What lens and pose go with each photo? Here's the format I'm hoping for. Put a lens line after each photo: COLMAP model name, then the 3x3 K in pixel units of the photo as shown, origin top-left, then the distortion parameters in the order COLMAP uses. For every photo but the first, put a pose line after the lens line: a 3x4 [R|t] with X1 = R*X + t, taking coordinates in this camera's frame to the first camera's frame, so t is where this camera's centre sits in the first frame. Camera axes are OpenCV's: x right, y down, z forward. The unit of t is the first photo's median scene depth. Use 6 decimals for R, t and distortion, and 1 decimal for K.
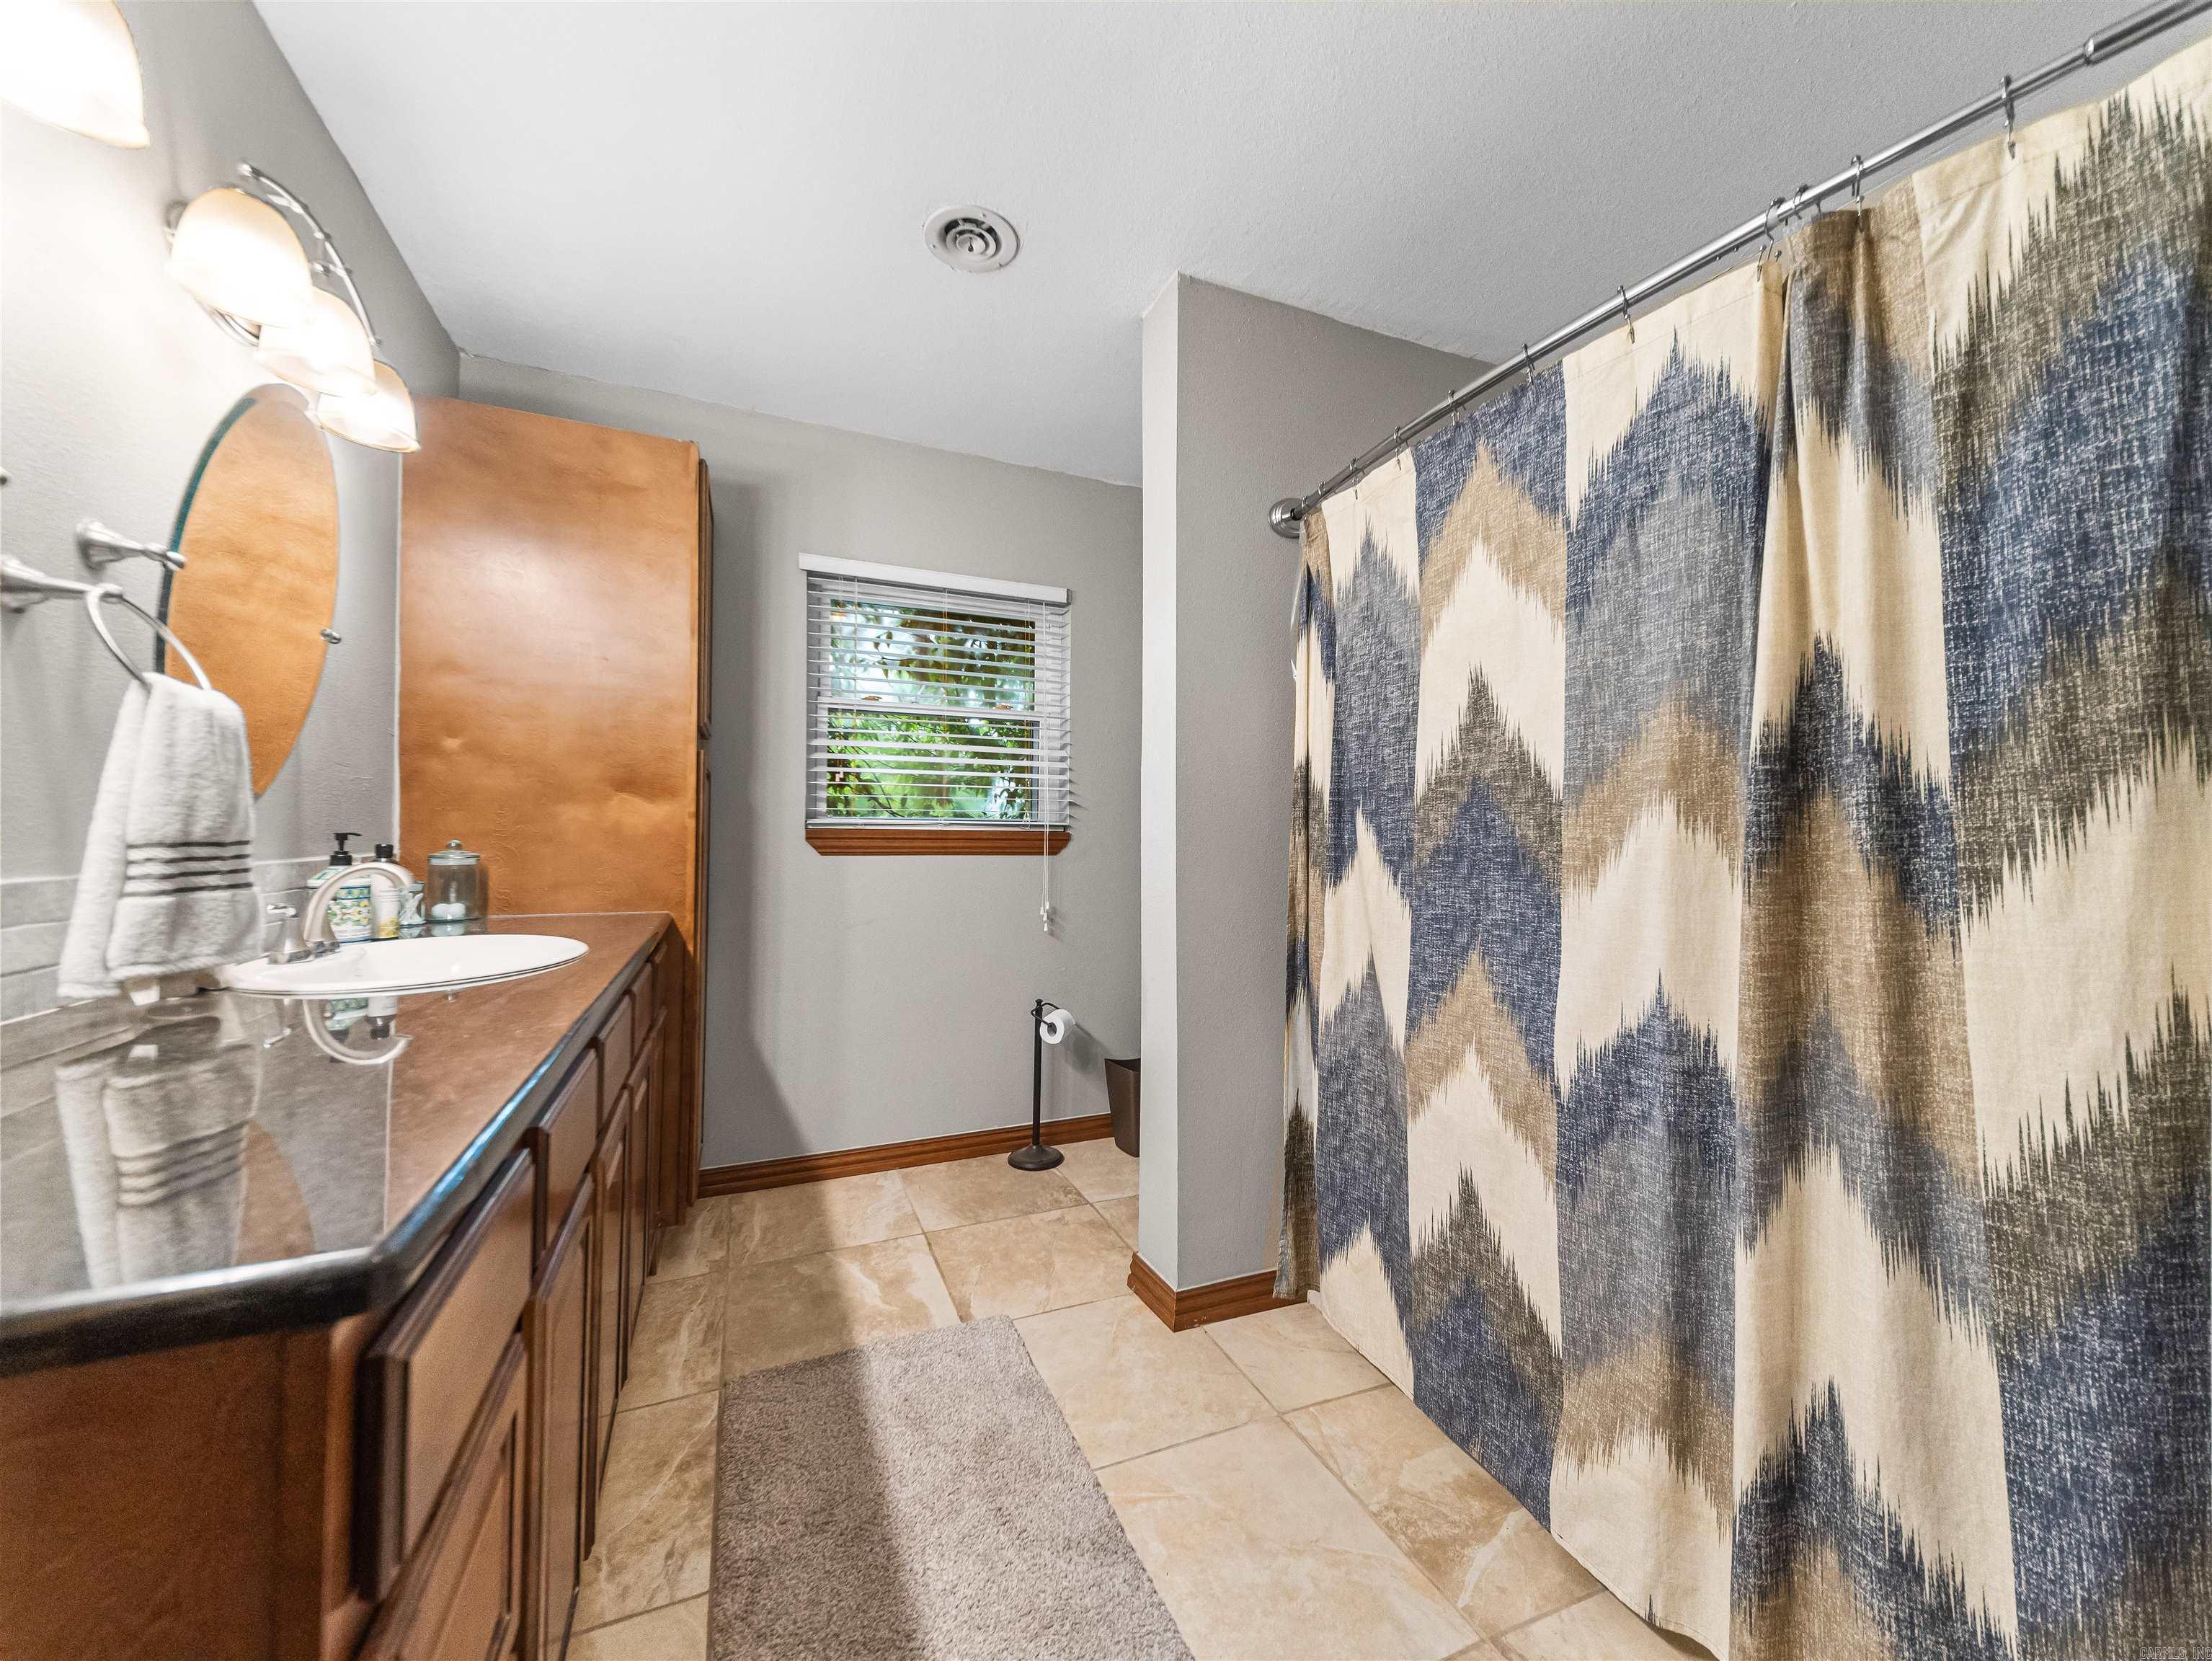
lens RADIAL K [[863.5, 0, 1138.4], [0, 863.5, 803.0], [0, 0, 1]] dist [0.033559, -0.013891]
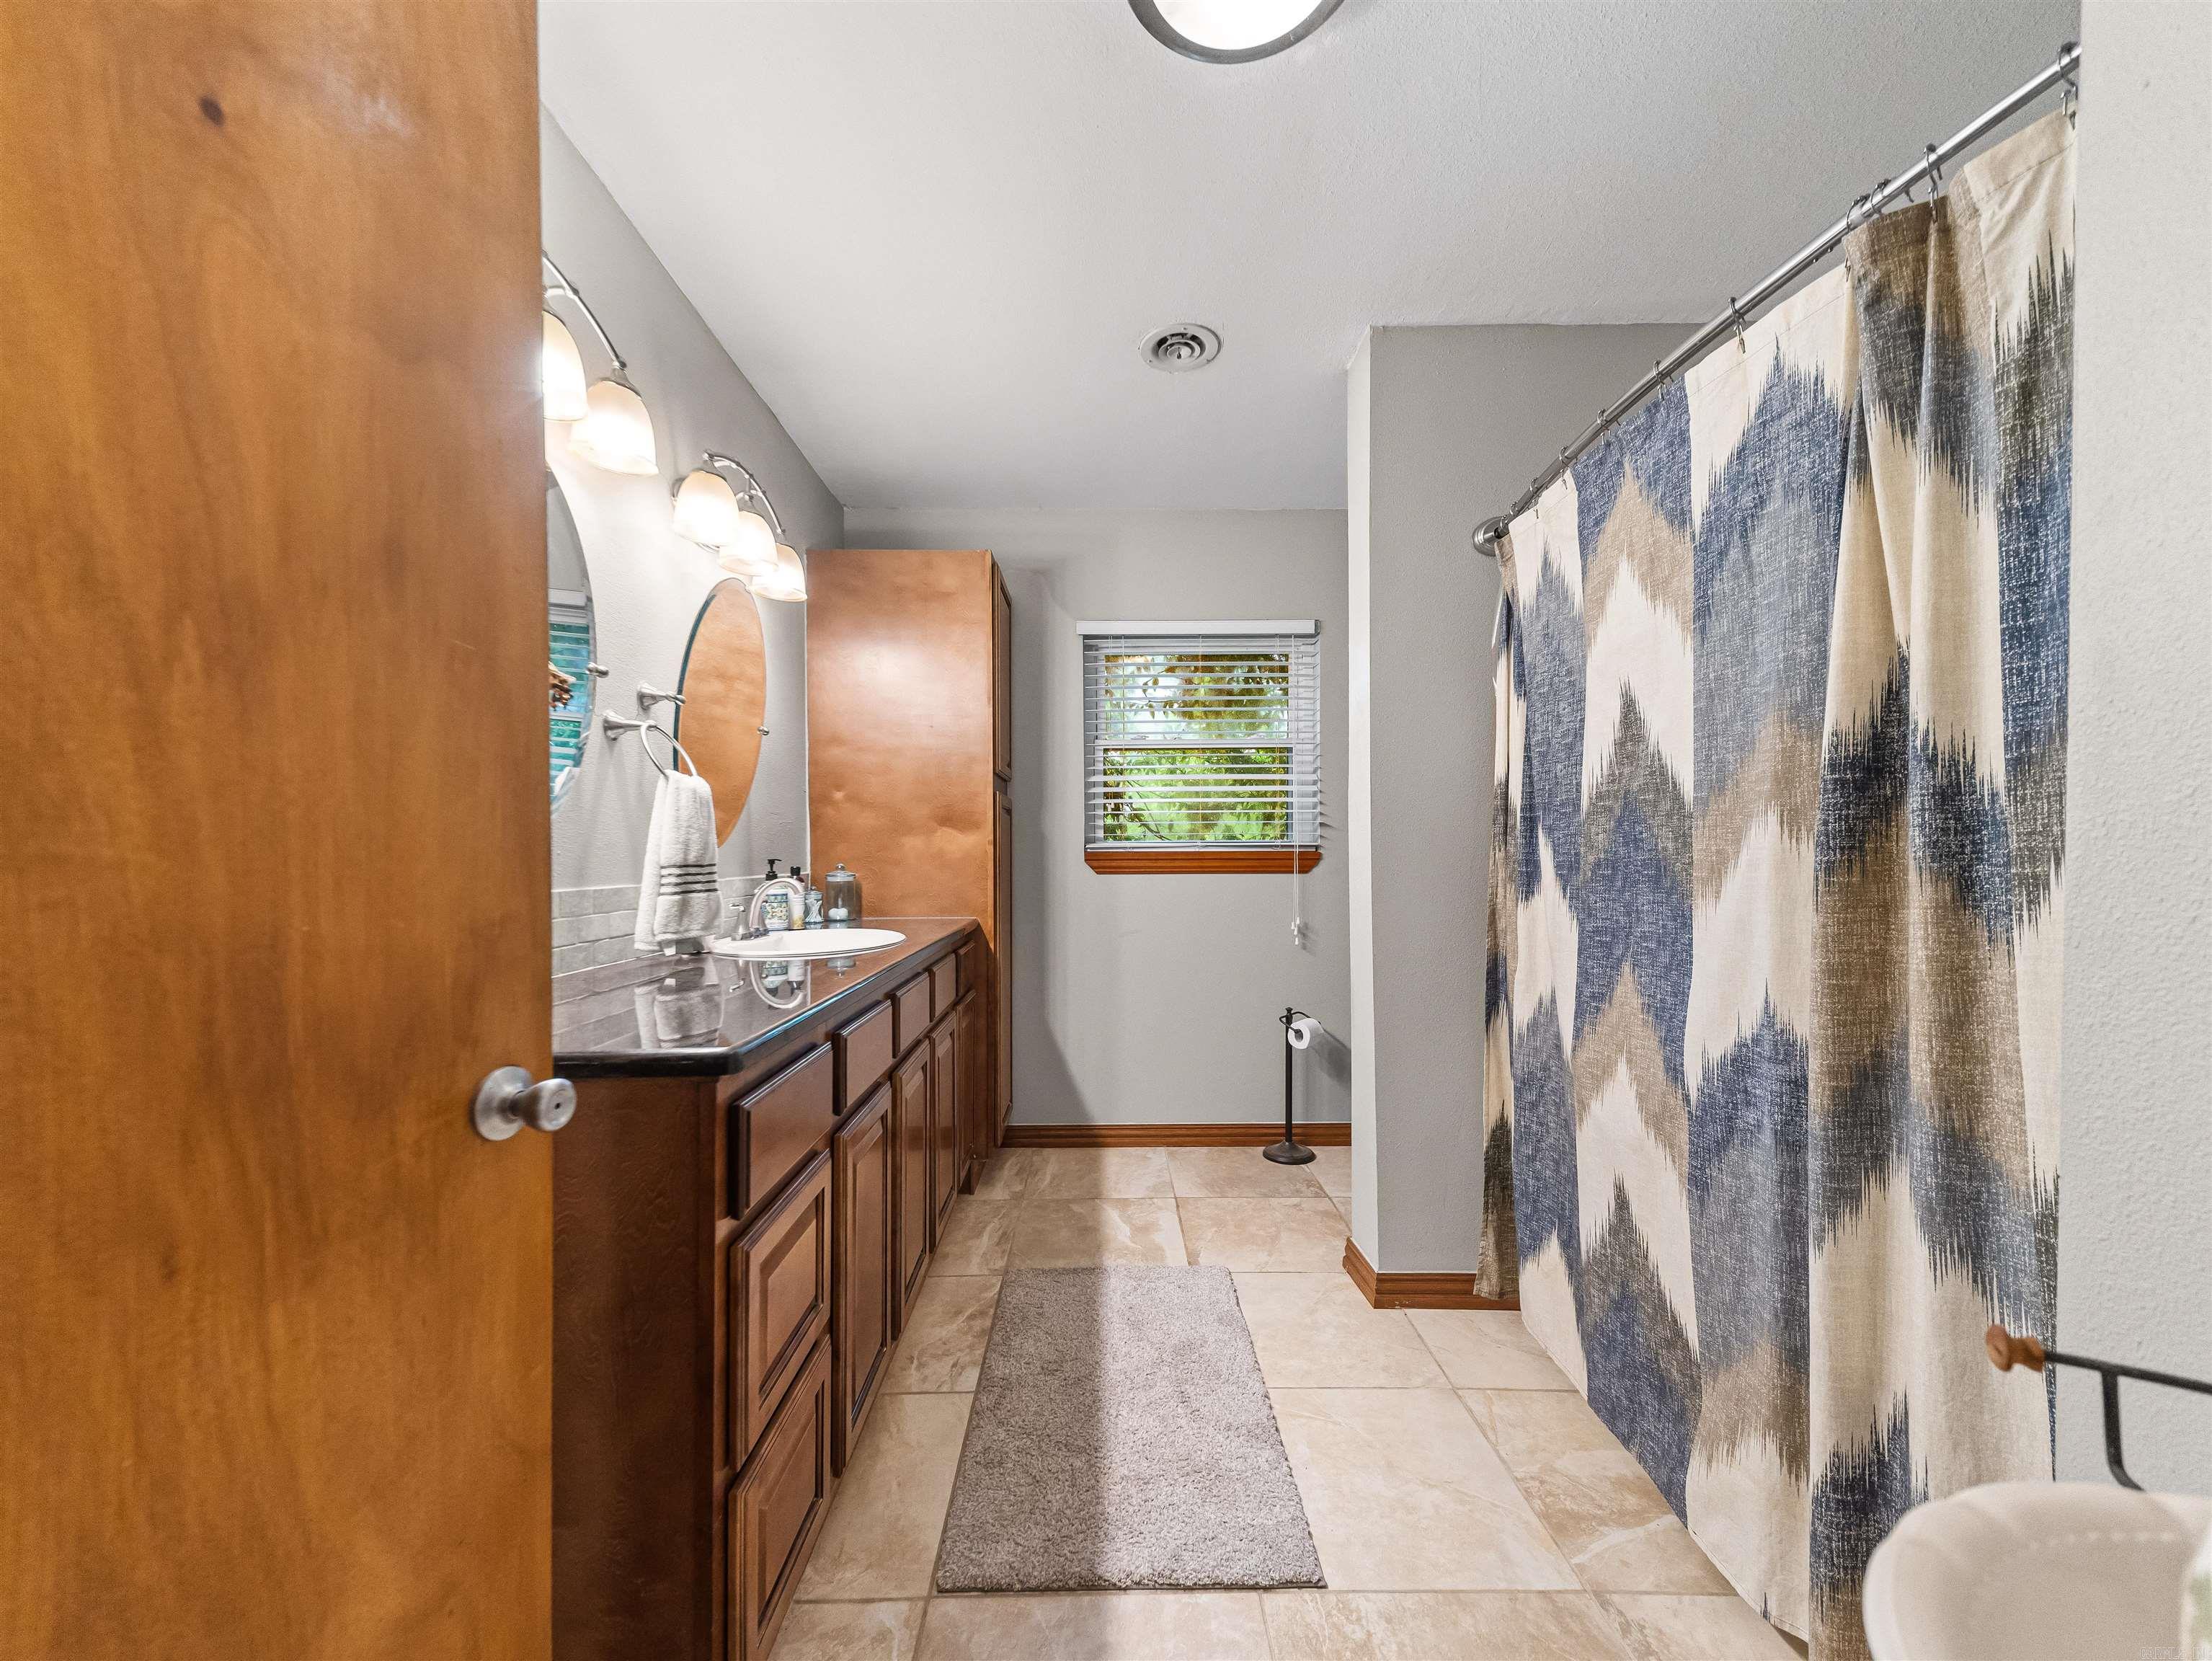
lens RADIAL K [[852.1, 0, 1110.0], [0, 852.1, 822.2], [0, 0, 1]] dist [0.032738, -0.012116]
pose [[0.924194, -0.028656, -0.380846, 0.248871], [0.027767, 0.999584, -0.007831, -0.002785], [0.380911, -0.003337, 0.924605, -0.183098]]
